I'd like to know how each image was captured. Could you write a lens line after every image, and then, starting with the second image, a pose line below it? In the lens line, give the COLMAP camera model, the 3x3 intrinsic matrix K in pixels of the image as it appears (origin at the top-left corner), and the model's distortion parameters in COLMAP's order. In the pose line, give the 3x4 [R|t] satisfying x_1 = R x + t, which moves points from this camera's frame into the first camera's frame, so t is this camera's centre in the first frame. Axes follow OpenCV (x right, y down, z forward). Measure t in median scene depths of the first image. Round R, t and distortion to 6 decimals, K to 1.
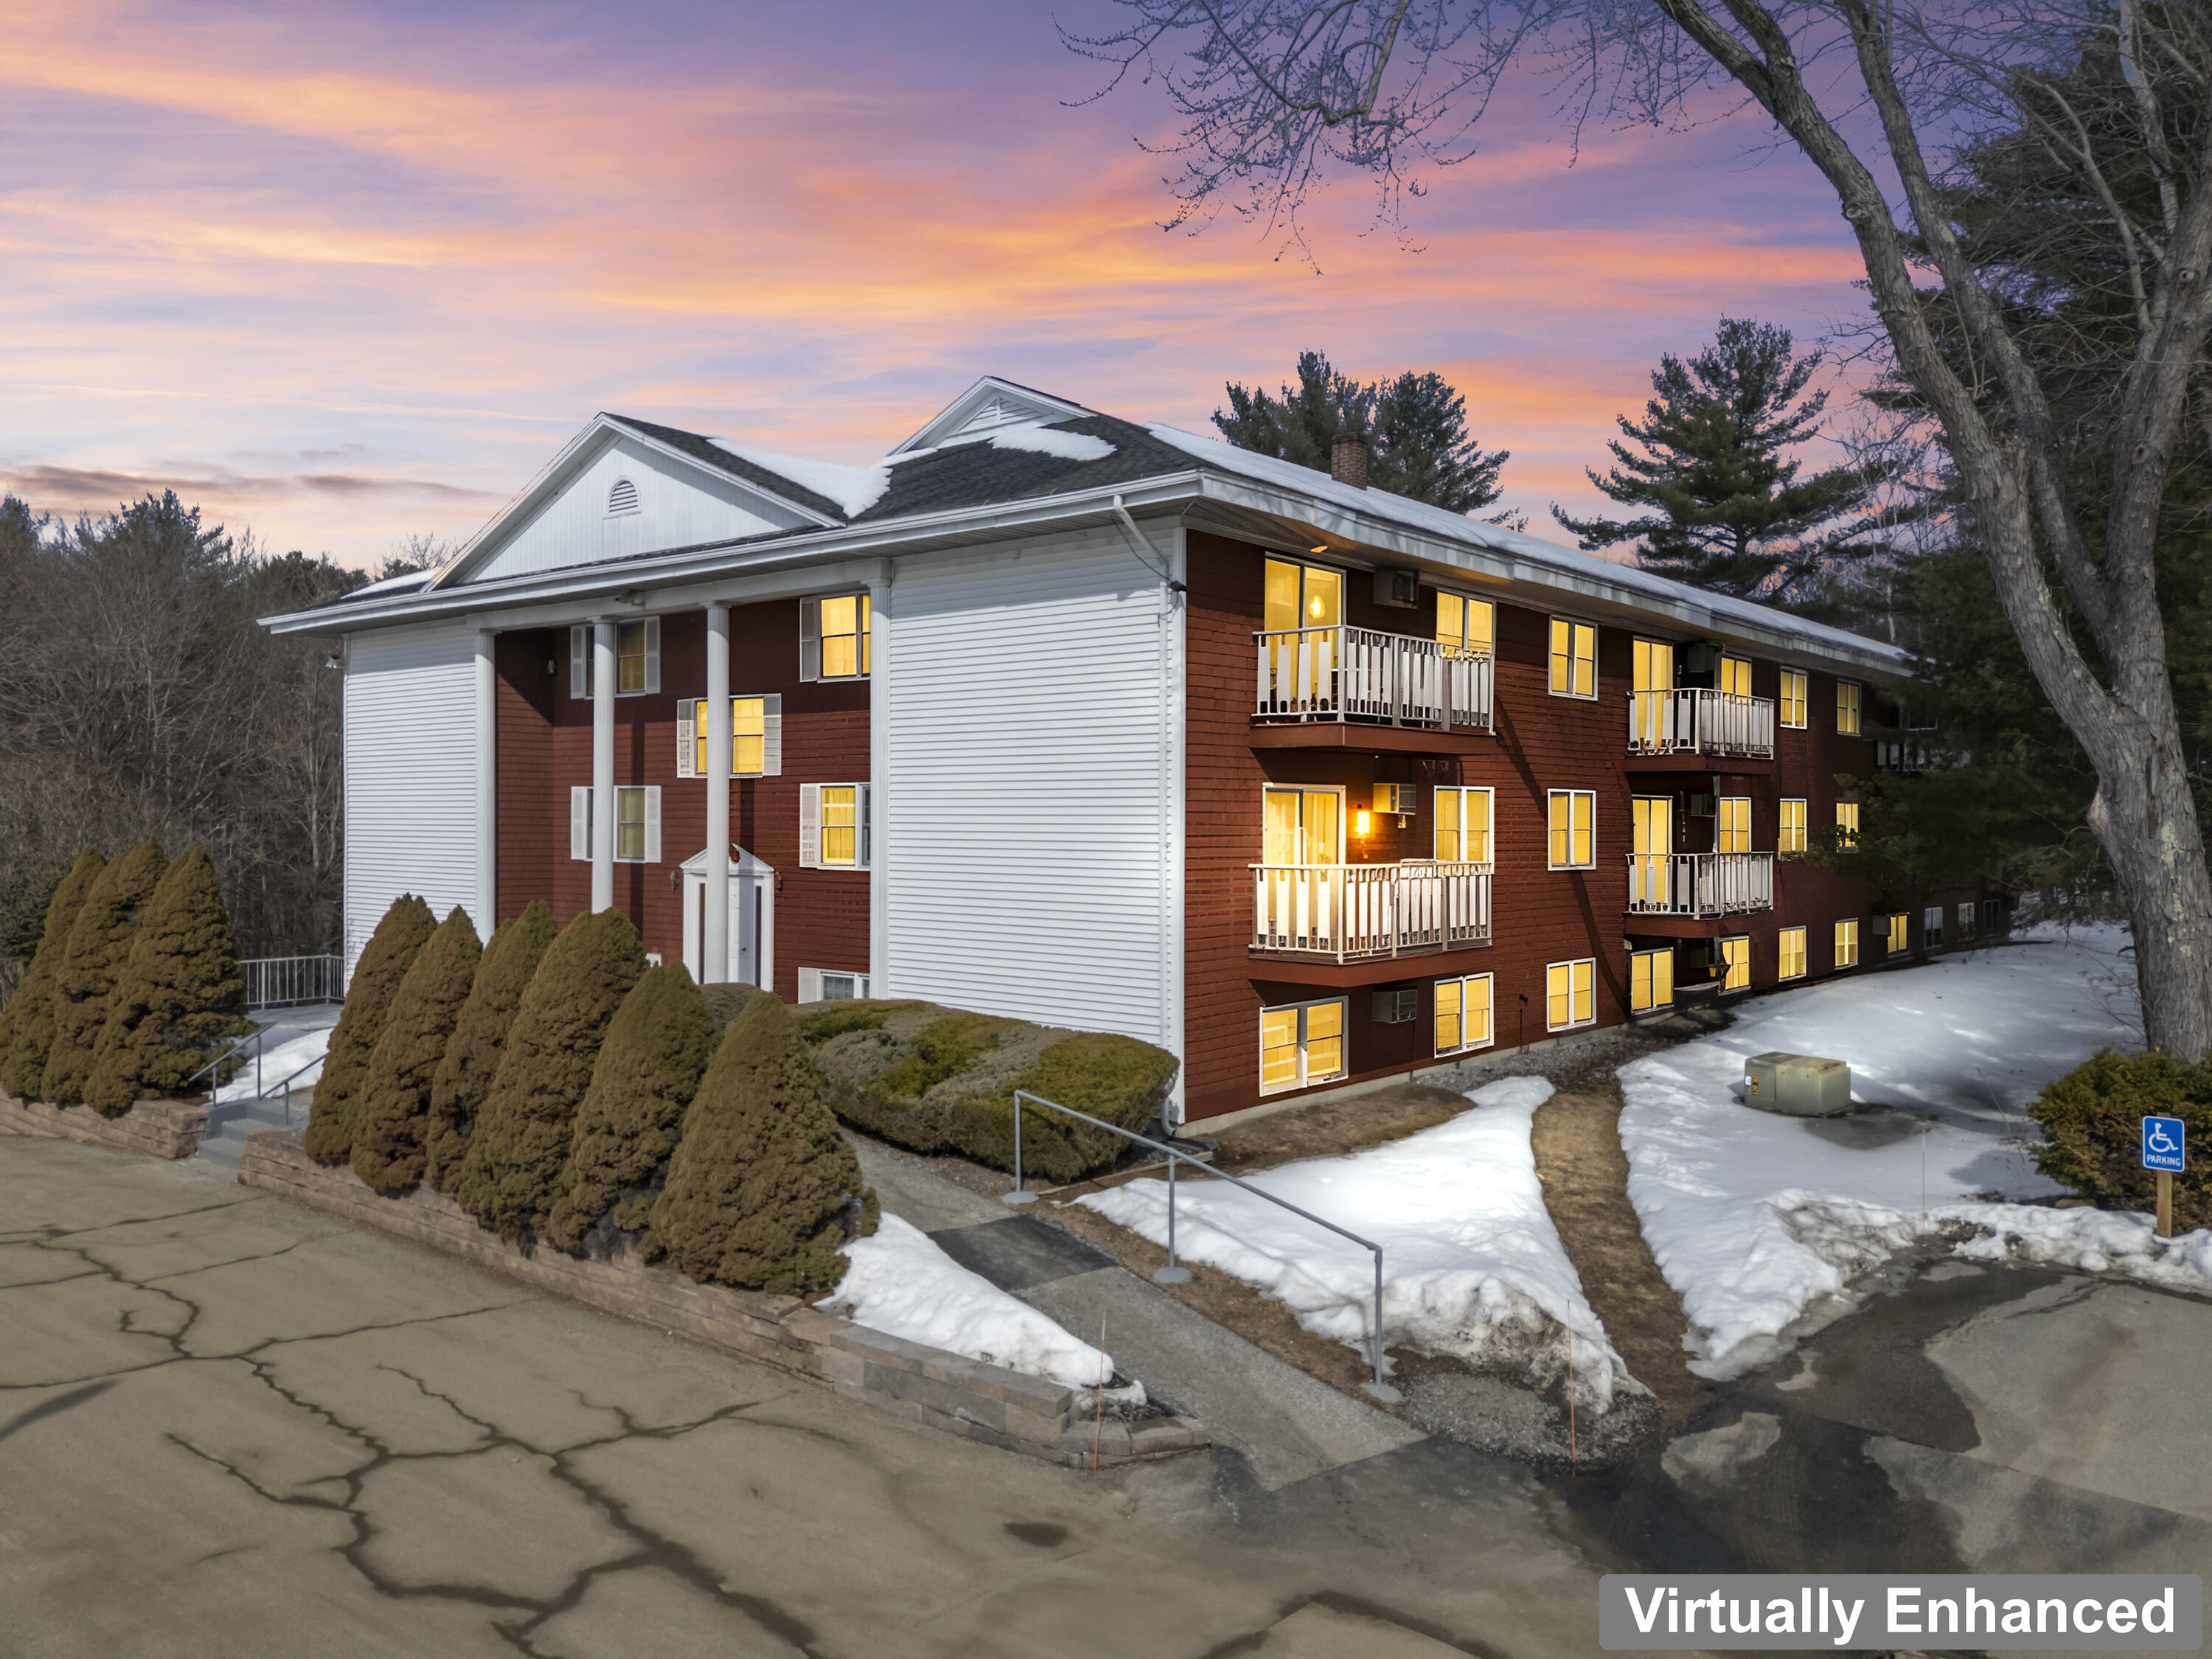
lens RADIAL K [[1630.8, 0, 1102.0], [0, 1630.8, 790.7], [0, 0, 1]] dist [0.083234, -0.087134]
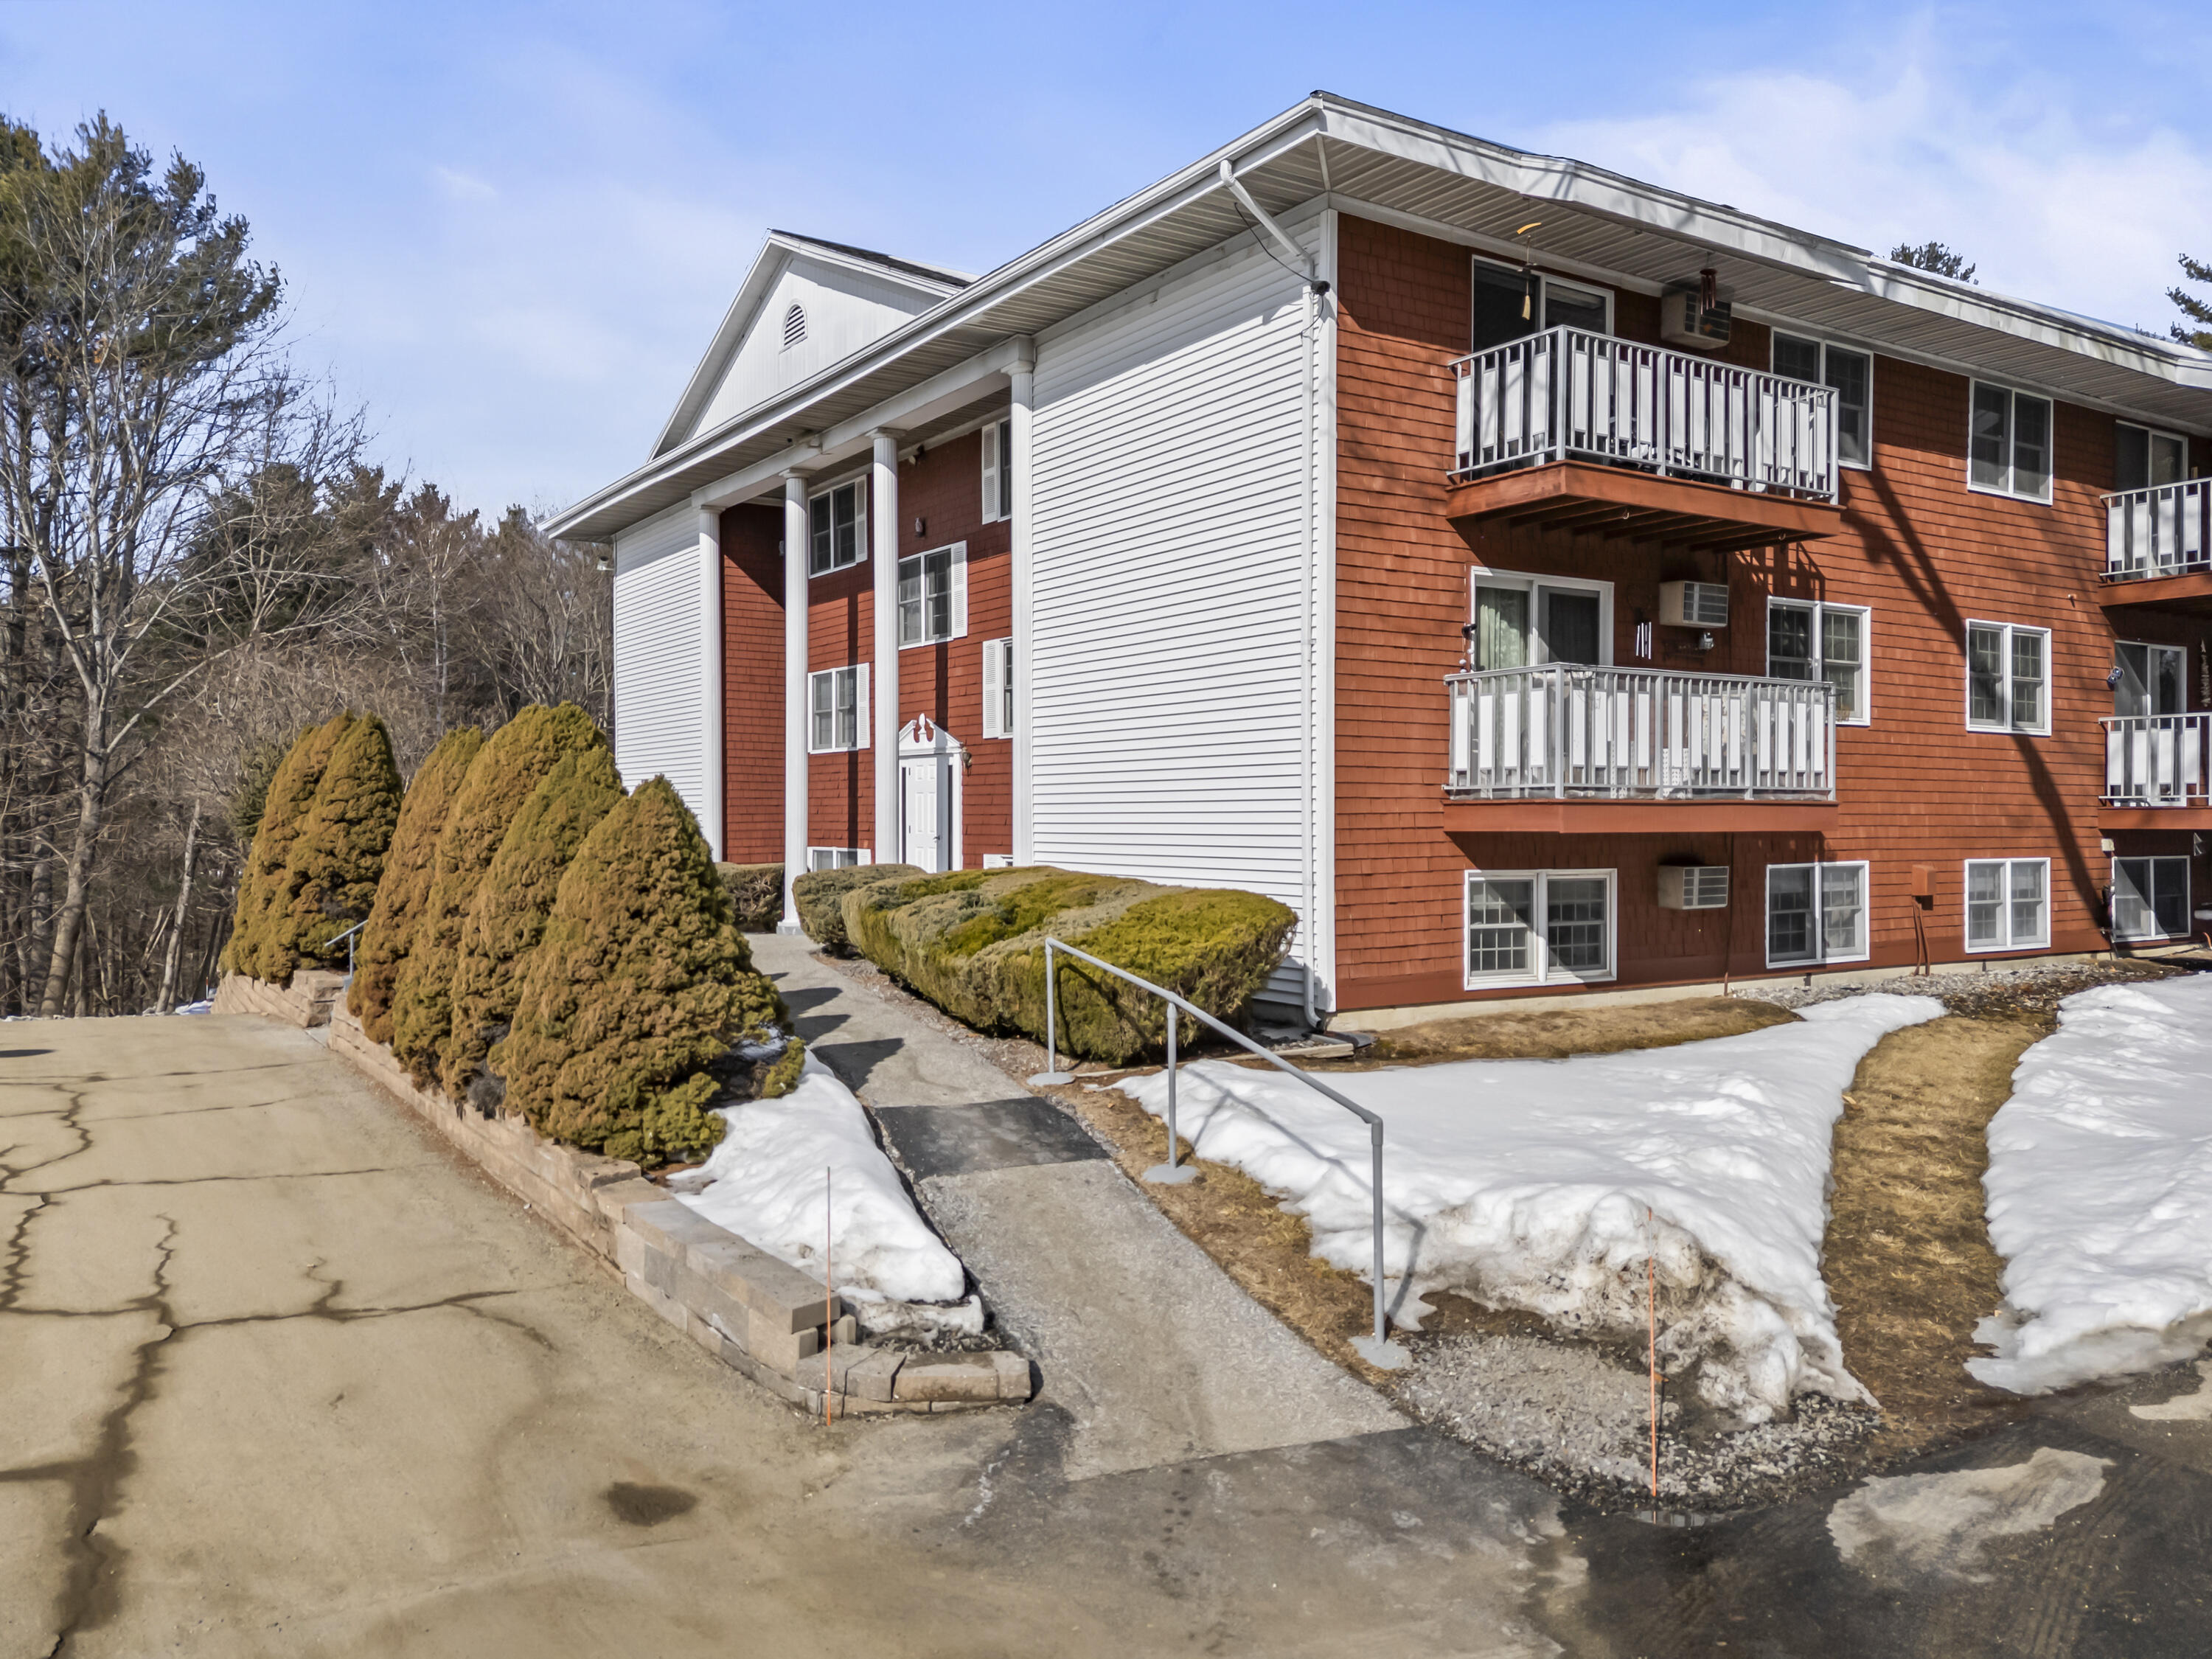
lens RADIAL K [[1630.5, 0, 1096.2], [0, 1630.5, 814.4], [0, 0, 1]] dist [0.090606, -0.086956]
pose [[0.956305, -0.005401, -0.292322, 0.227566], [0.009364, 0.999882, 0.012158, 0.142037], [0.292222, -0.014365, 0.956243, 0.350625]]
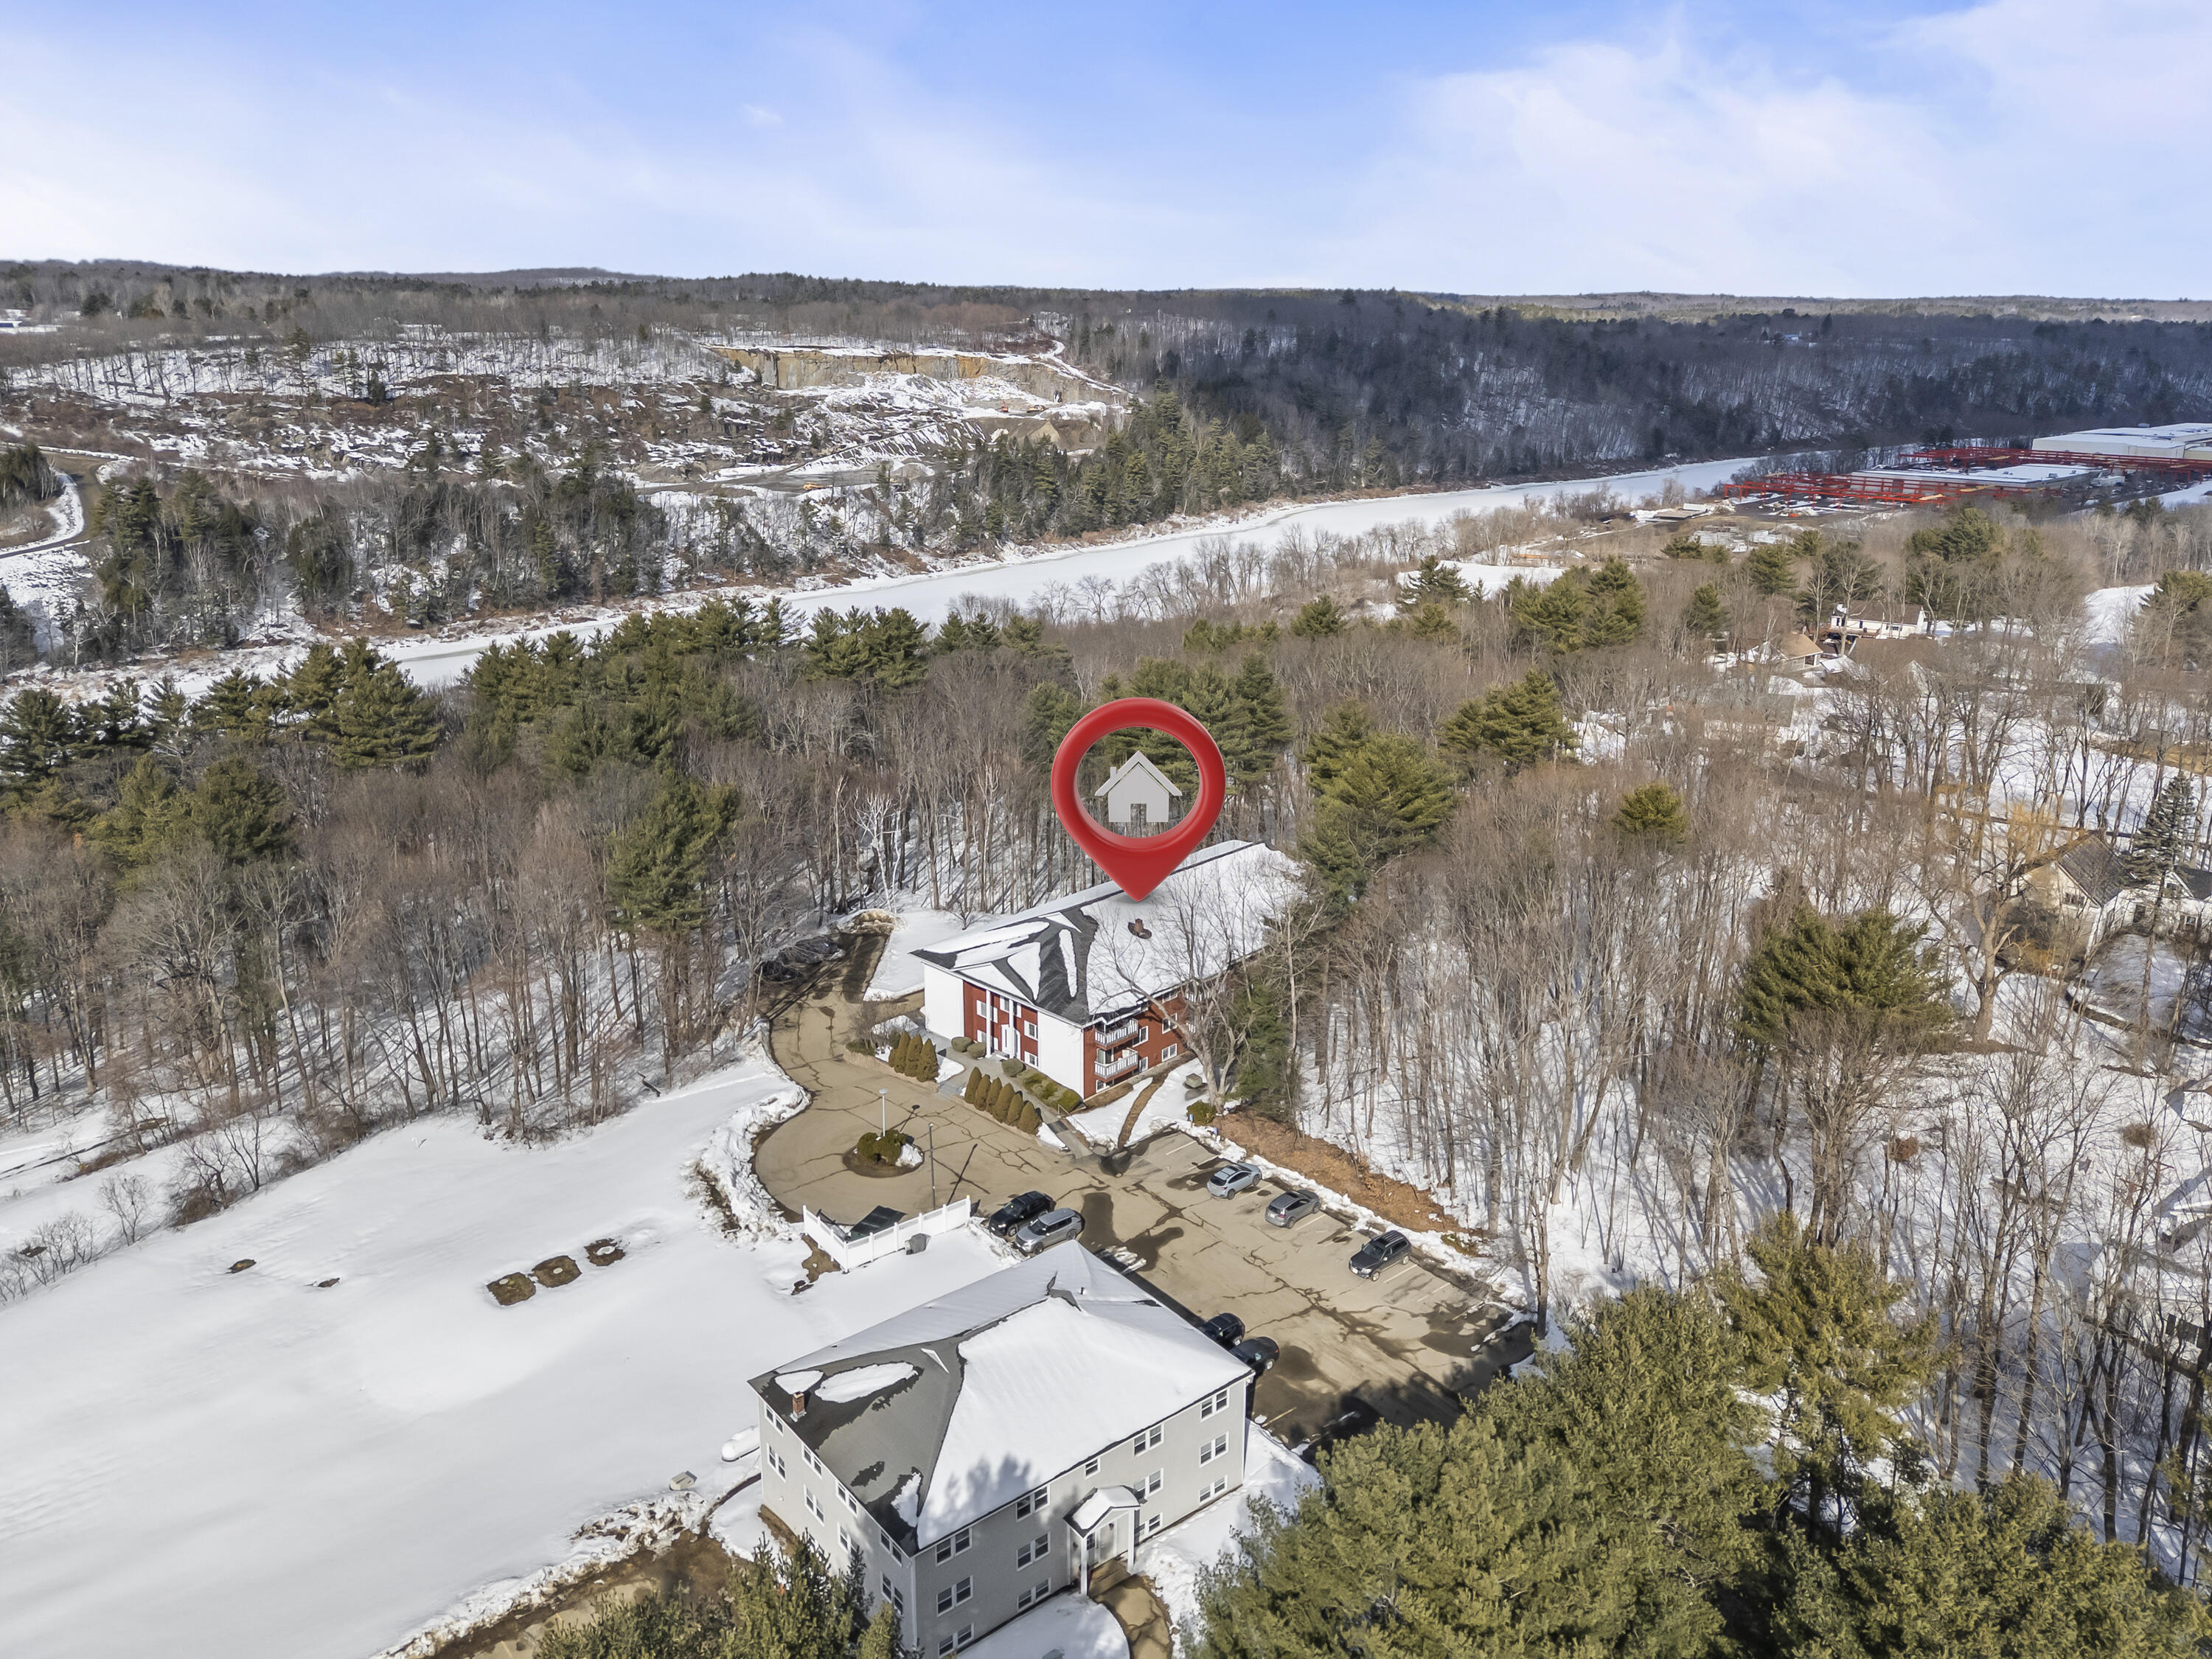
lens RADIAL K [[1630.5, 0, 1096.2], [0, 1630.5, 814.4], [0, 0, 1]] dist [0.090606, -0.086956]
pose [[0.996696, 0.016476, -0.079530, 0.906240], [0.009422, 0.949143, 0.314703, -4.474789], [0.080670, -0.314413, 0.945852, -7.426449]]
